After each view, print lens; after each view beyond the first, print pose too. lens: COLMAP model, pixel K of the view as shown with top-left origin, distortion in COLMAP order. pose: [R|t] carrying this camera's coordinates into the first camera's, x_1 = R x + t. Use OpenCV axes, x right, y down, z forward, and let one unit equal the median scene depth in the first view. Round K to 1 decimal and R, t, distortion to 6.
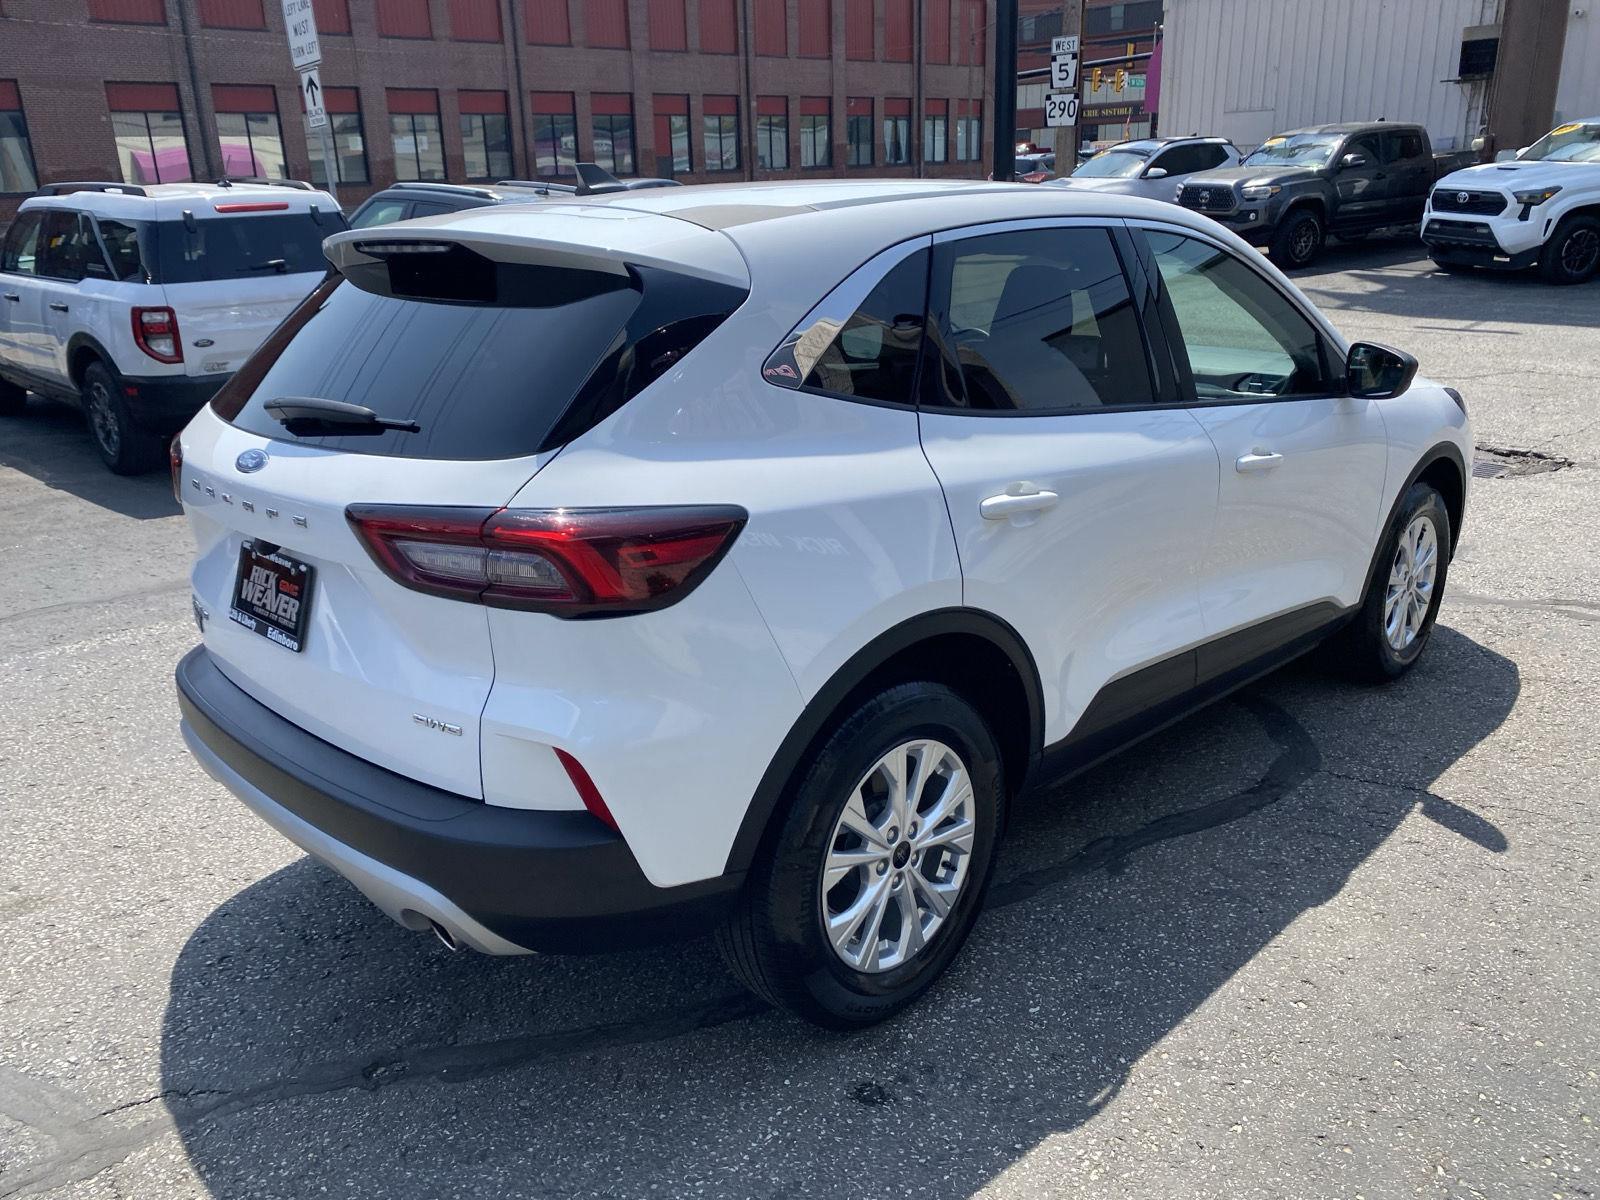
lens RADIAL K [[1218.8, 0, 786.4], [0, 1218.8, 582.6], [0, 0, 1]] dist [0.023476, -0.017049]
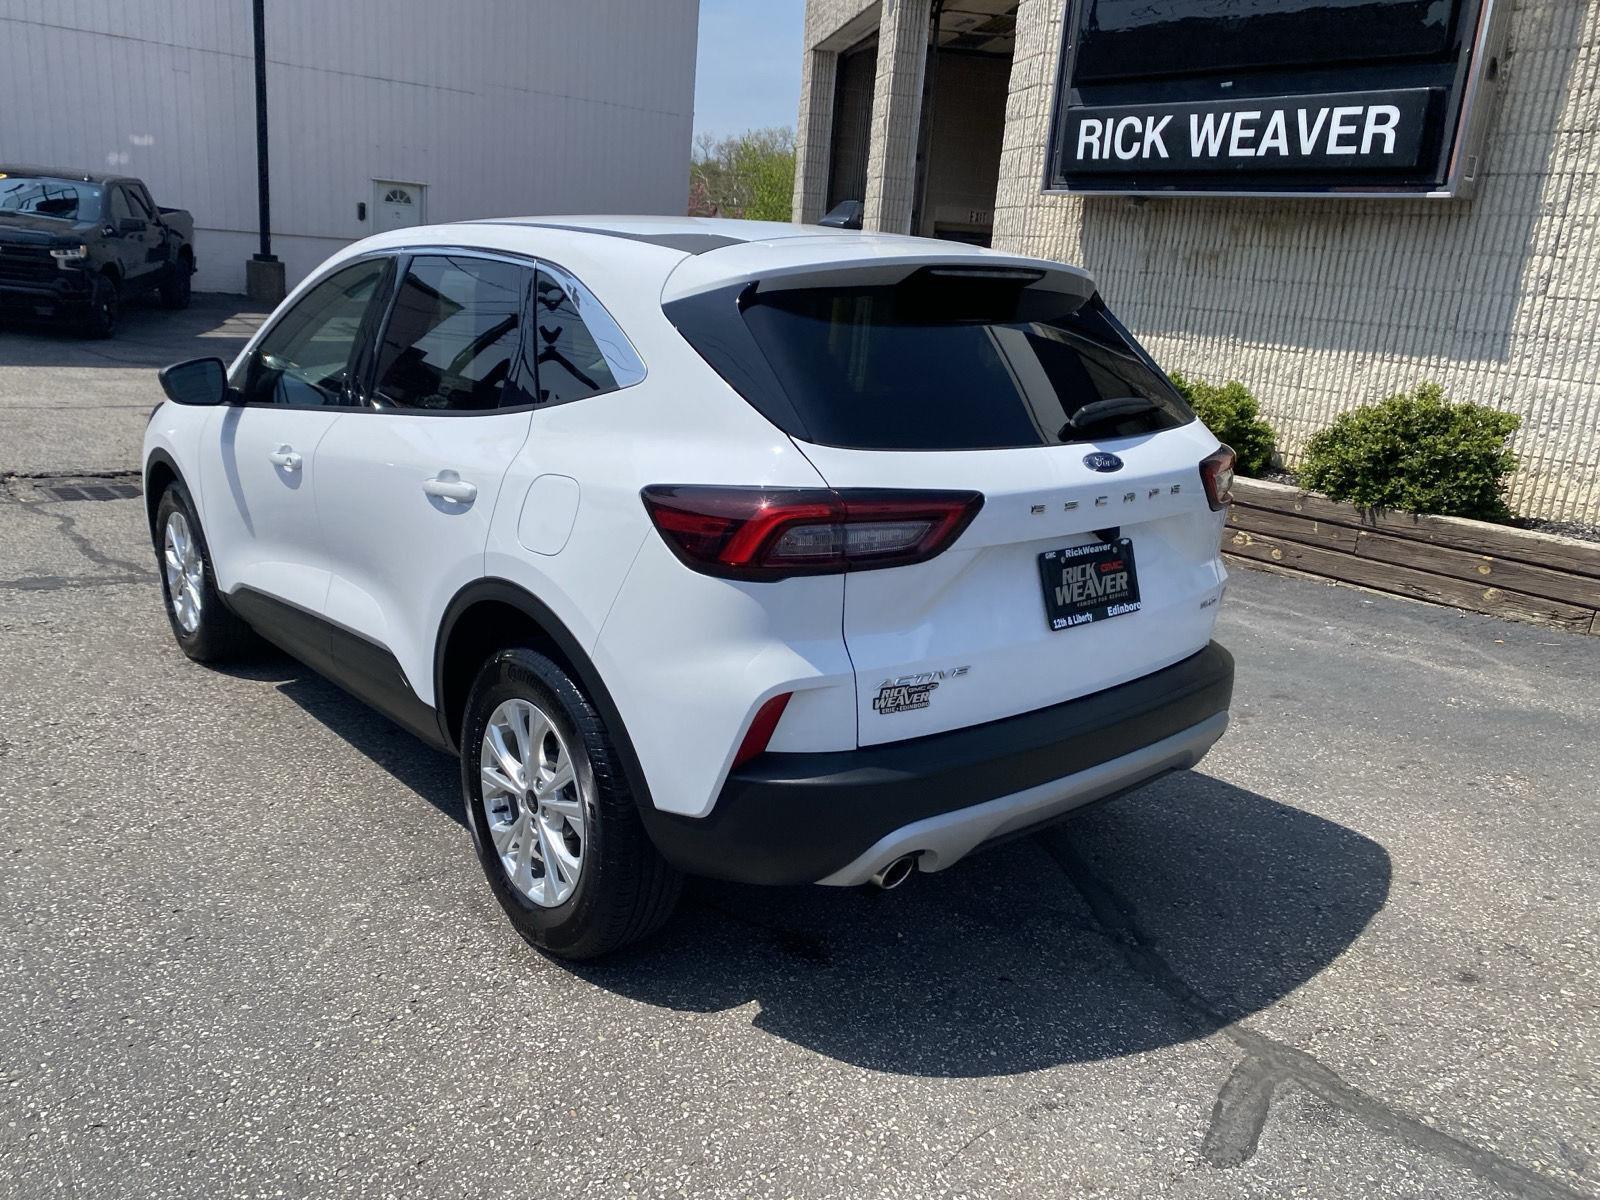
lens RADIAL K [[1218.8, 0, 775.7], [0, 1218.8, 579.5], [0, 0, 1]] dist [0.023476, -0.017049]
pose [[0.086453, -0.212671, 0.973292, -0.258427], [0.245458, 0.951380, 0.186080, -0.045763], [-0.965544, 0.222815, 0.134451, 0.191553]]
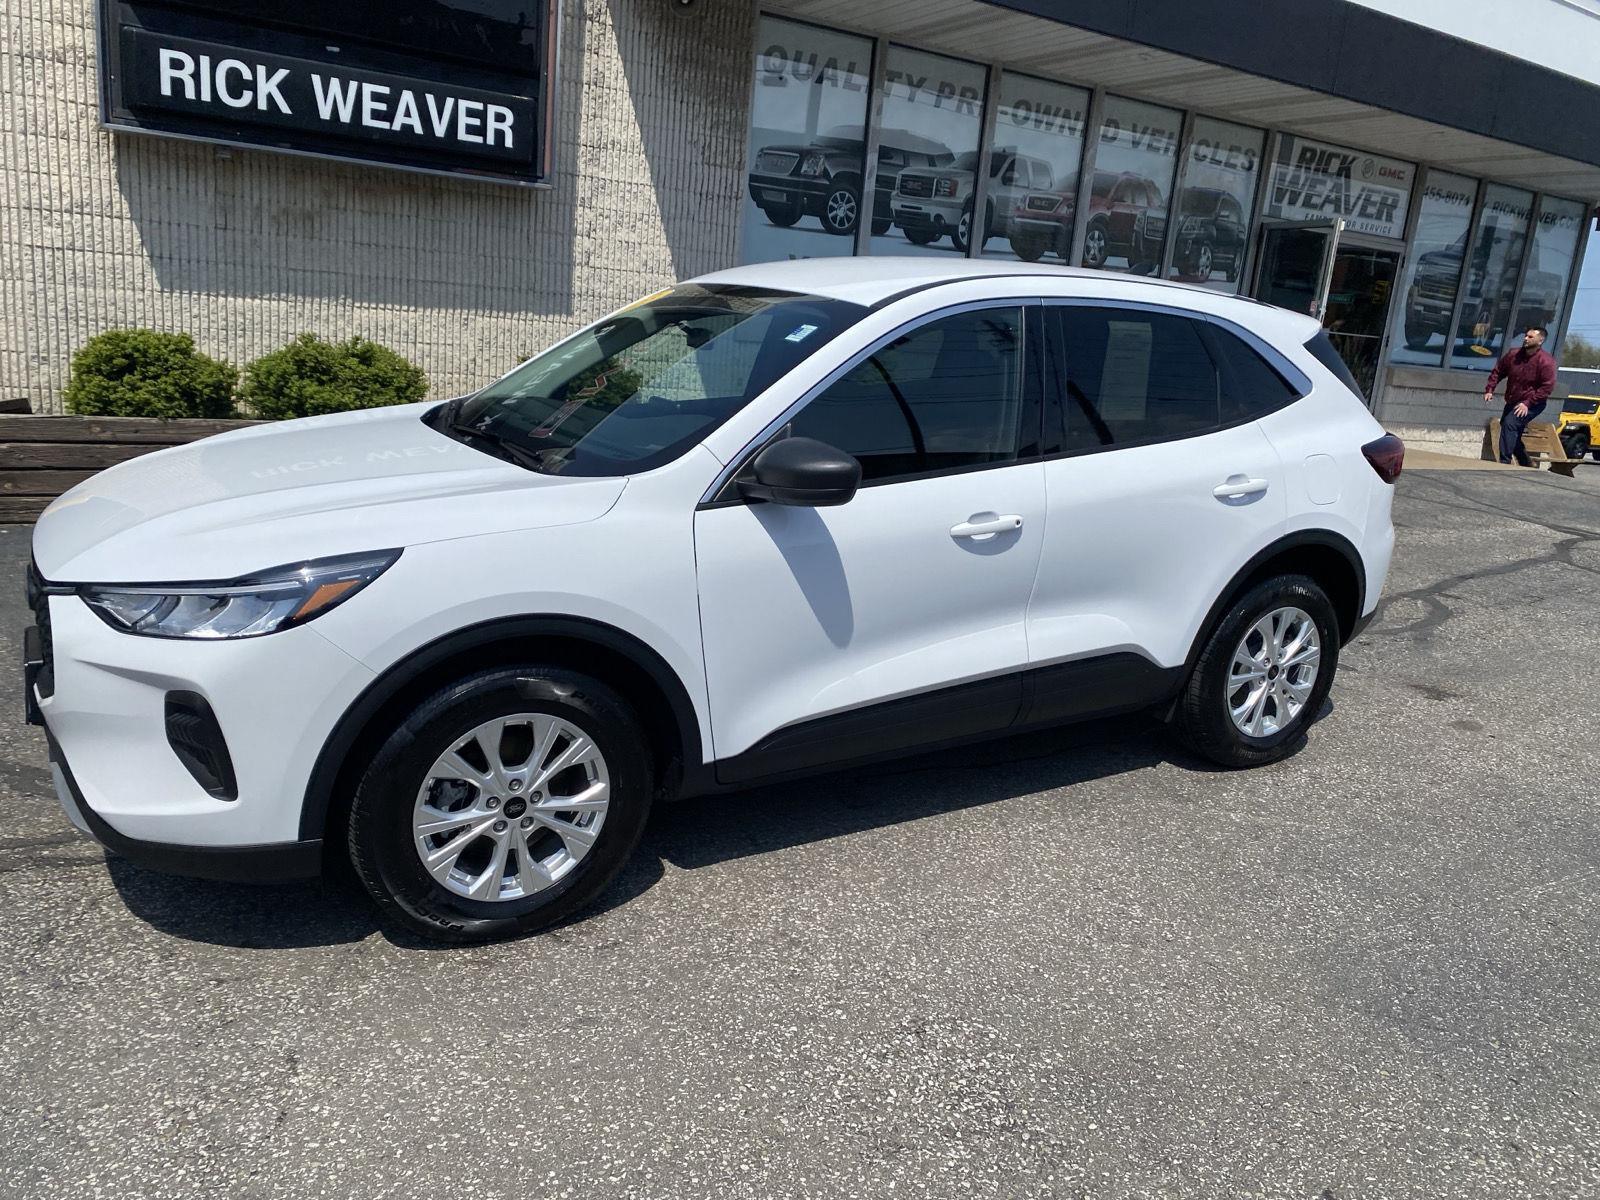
lens RADIAL K [[1218.8, 0, 791.9], [0, 1218.8, 607.6], [0, 0, 1]] dist [0.023476, -0.017049]
pose [[-0.968434, -0.099986, 0.228337, -0.023577], [0.031514, 0.859567, 0.510050, -0.160575], [-0.247269, 0.501145, -0.829284, 0.547449]]
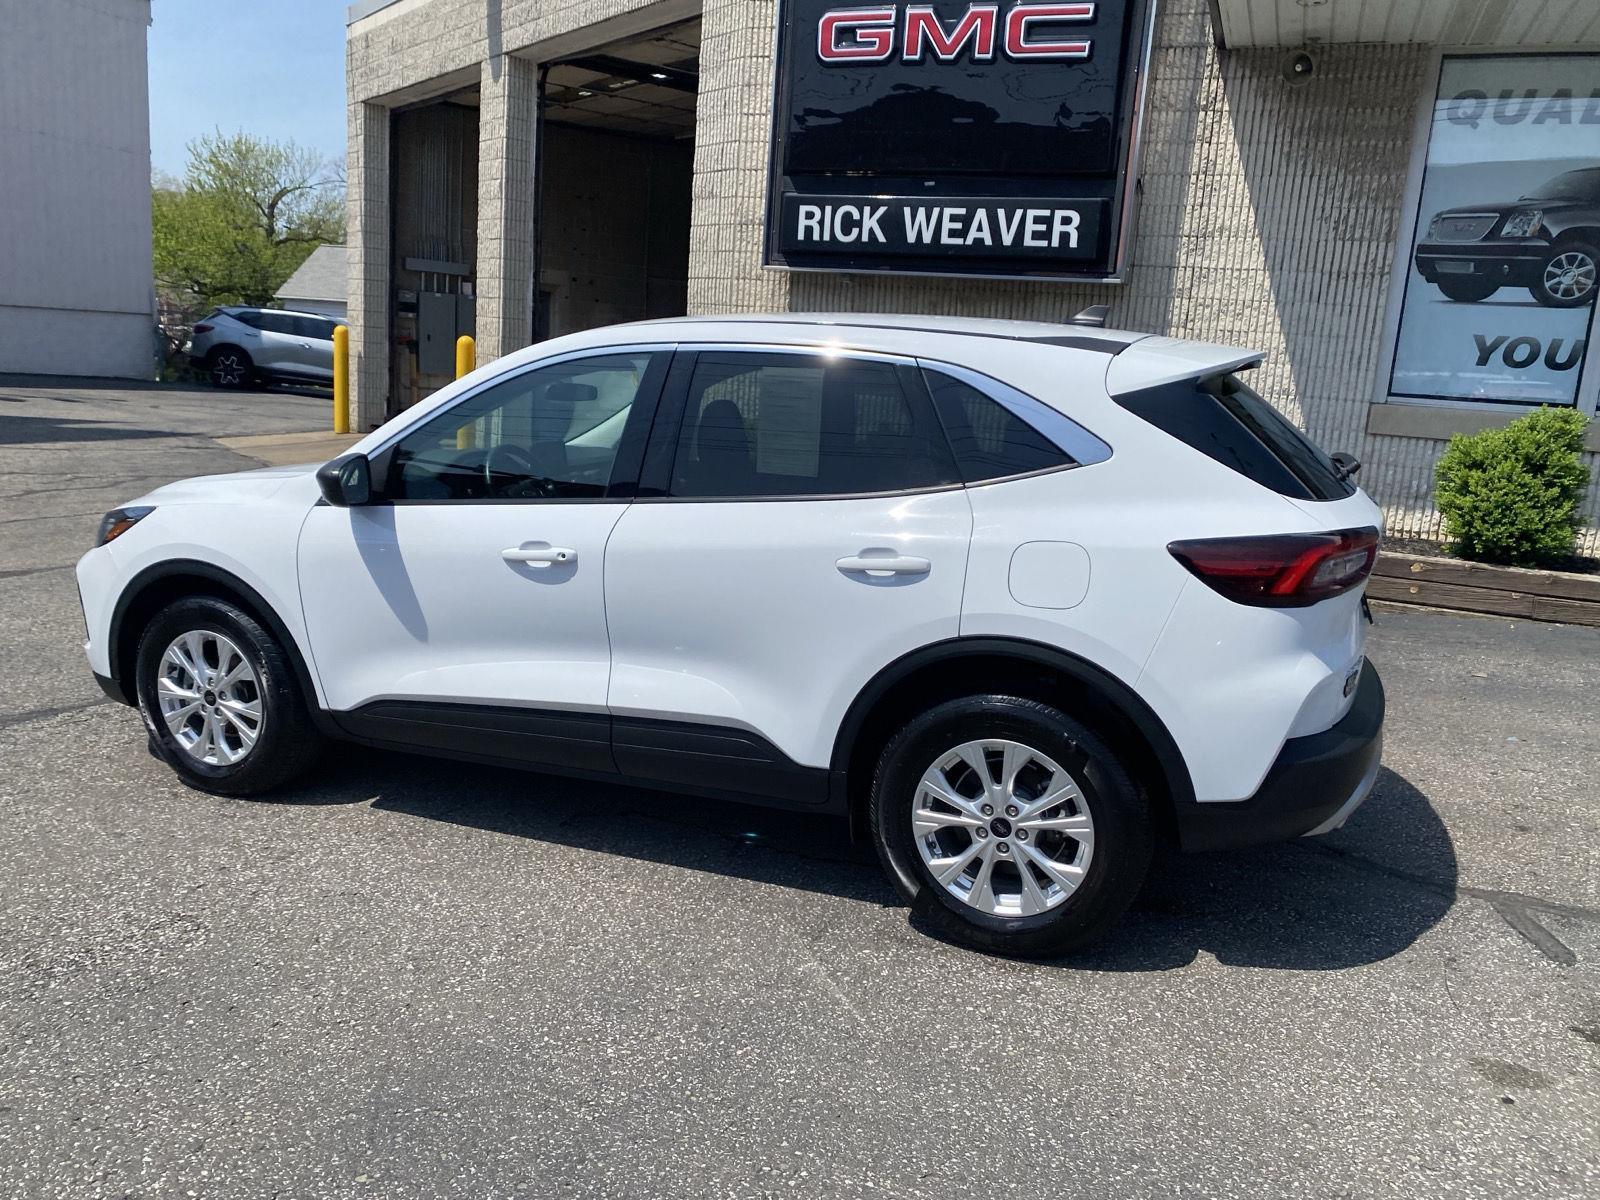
lens RADIAL K [[1218.8, 0, 784.9], [0, 1218.8, 584.7], [0, 0, 1]] dist [0.023476, -0.017049]
pose [[-0.383266, -0.164357, 0.908897, -0.260011], [0.241304, 0.932047, 0.270297, -0.098548], [-0.891560, 0.322916, -0.317562, 0.361228]]
